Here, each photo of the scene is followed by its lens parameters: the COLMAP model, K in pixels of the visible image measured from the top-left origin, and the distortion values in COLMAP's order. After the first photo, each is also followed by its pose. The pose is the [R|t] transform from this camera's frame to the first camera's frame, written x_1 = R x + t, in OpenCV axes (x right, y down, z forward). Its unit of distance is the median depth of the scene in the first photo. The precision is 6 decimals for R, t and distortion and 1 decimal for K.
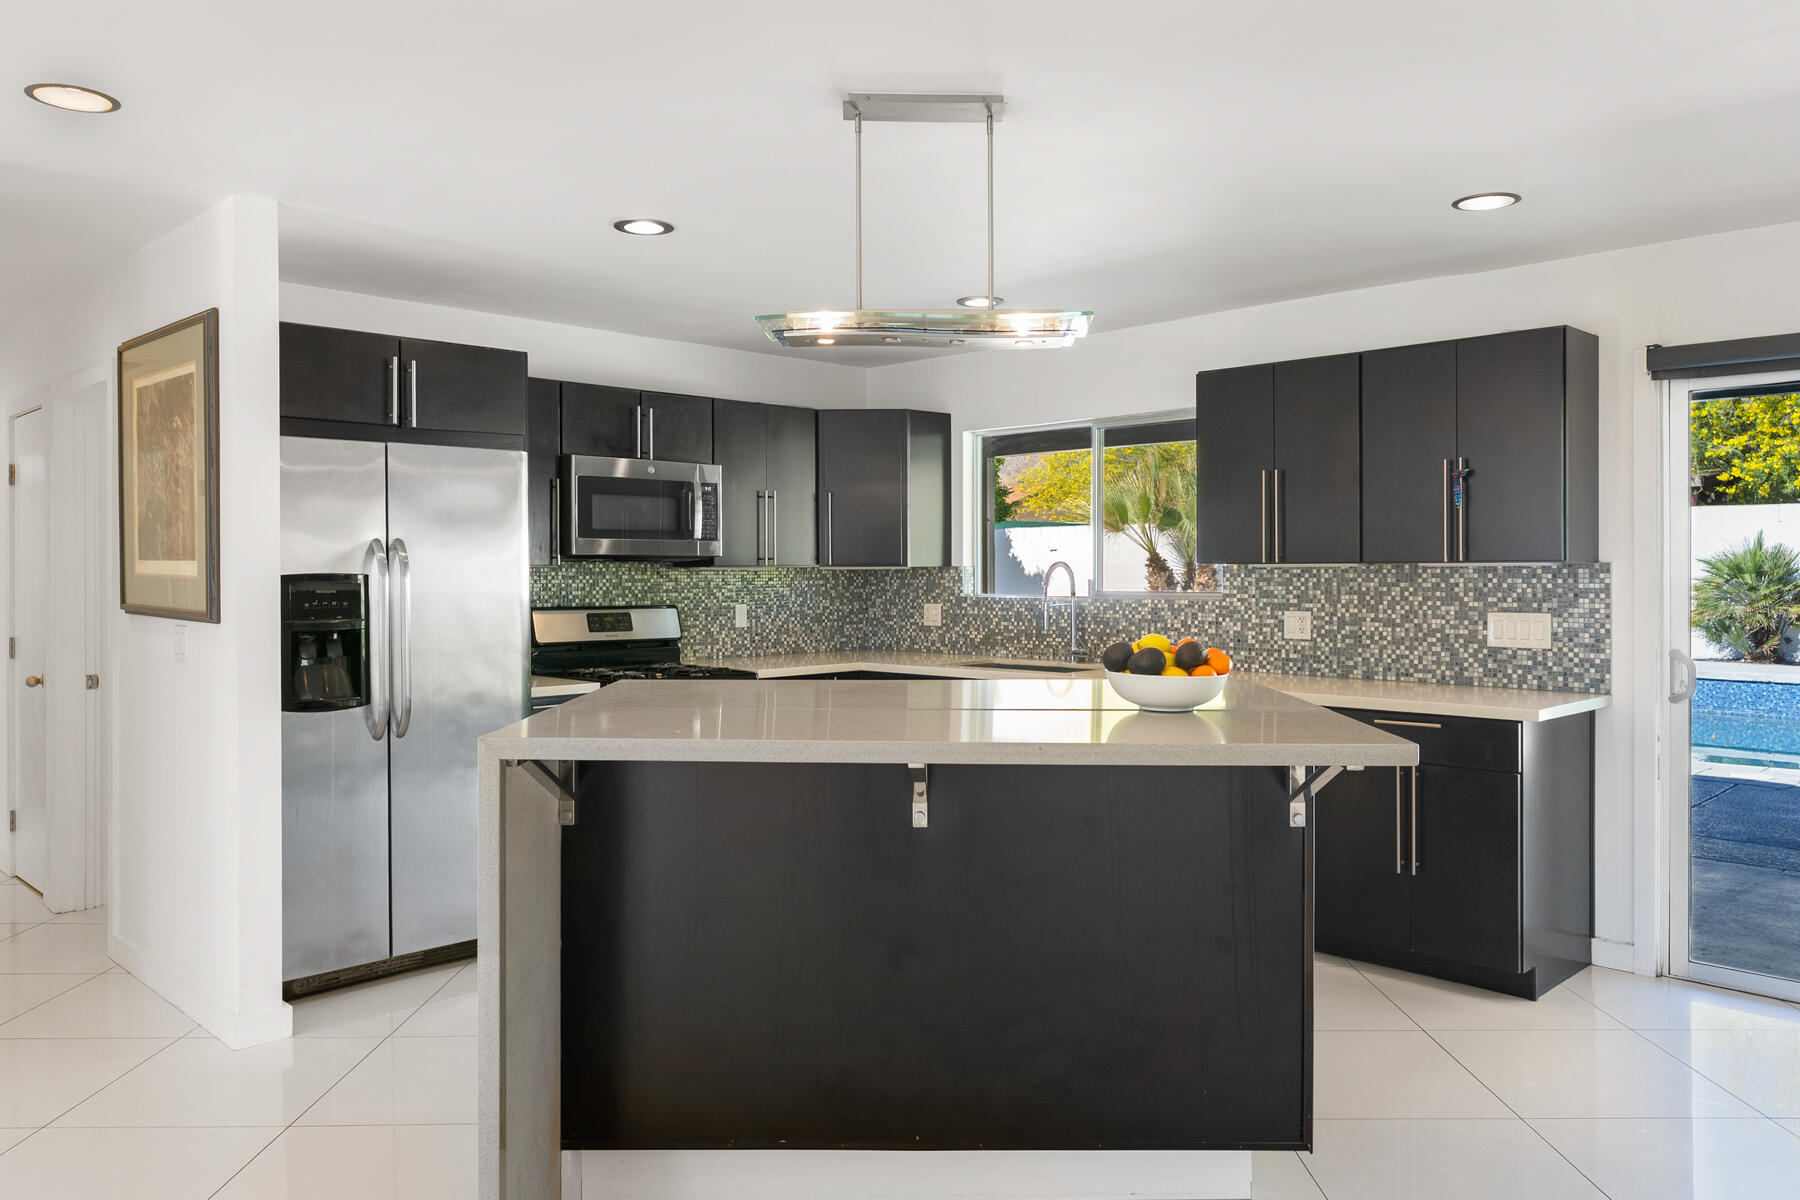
lens RADIAL K [[1317.1, 0, 900.0], [0, 1317.1, 600.0], [0, 0, 1]] dist [0.001869, 0.000862]
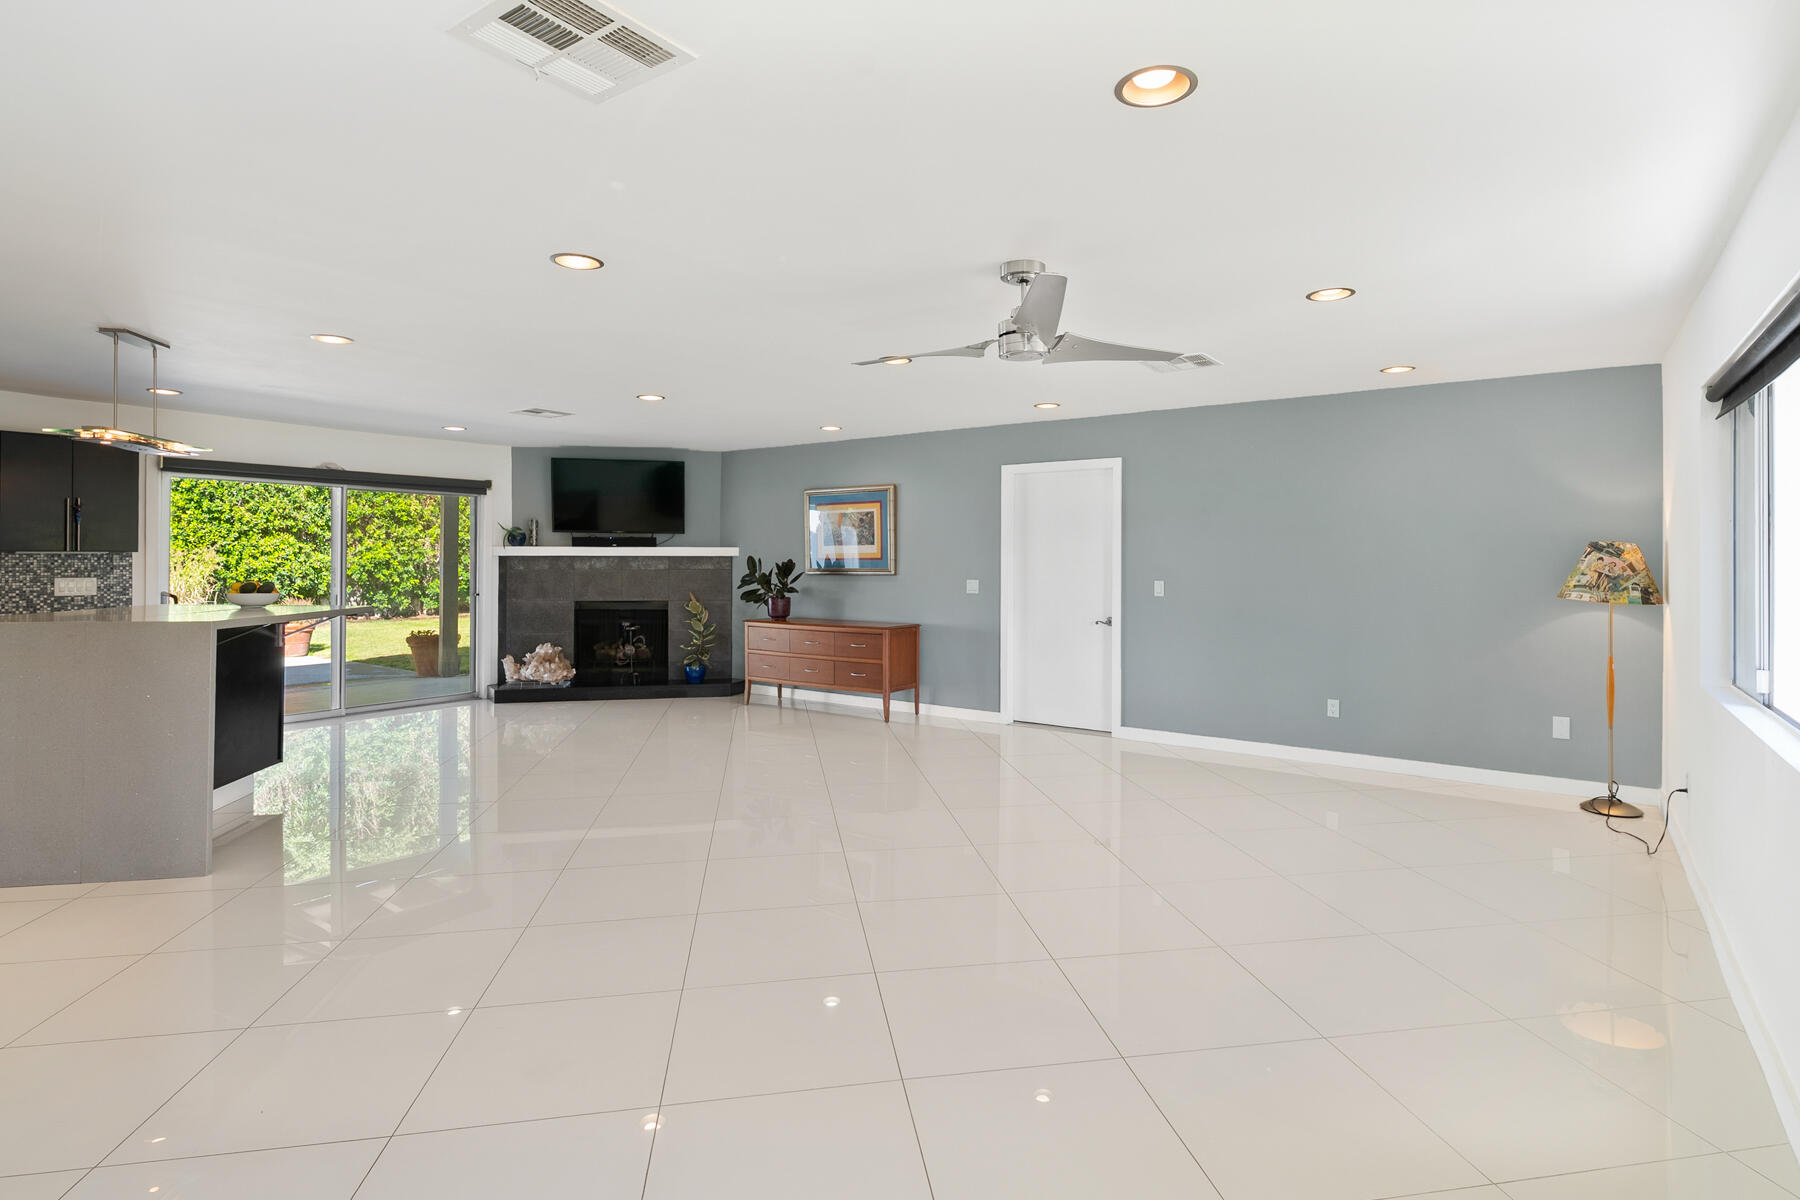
lens RADIAL K [[893.7, 0, 927.8], [0, 893.7, 589.6], [0, 0, 1]] dist [-0.022074, -0.000208]
pose [[-0.173361, -0.027453, 0.984476, -1.031657], [0.022077, 0.999252, 0.031753, 0.014197], [-0.984611, 0.027239, -0.172625, -0.019619]]
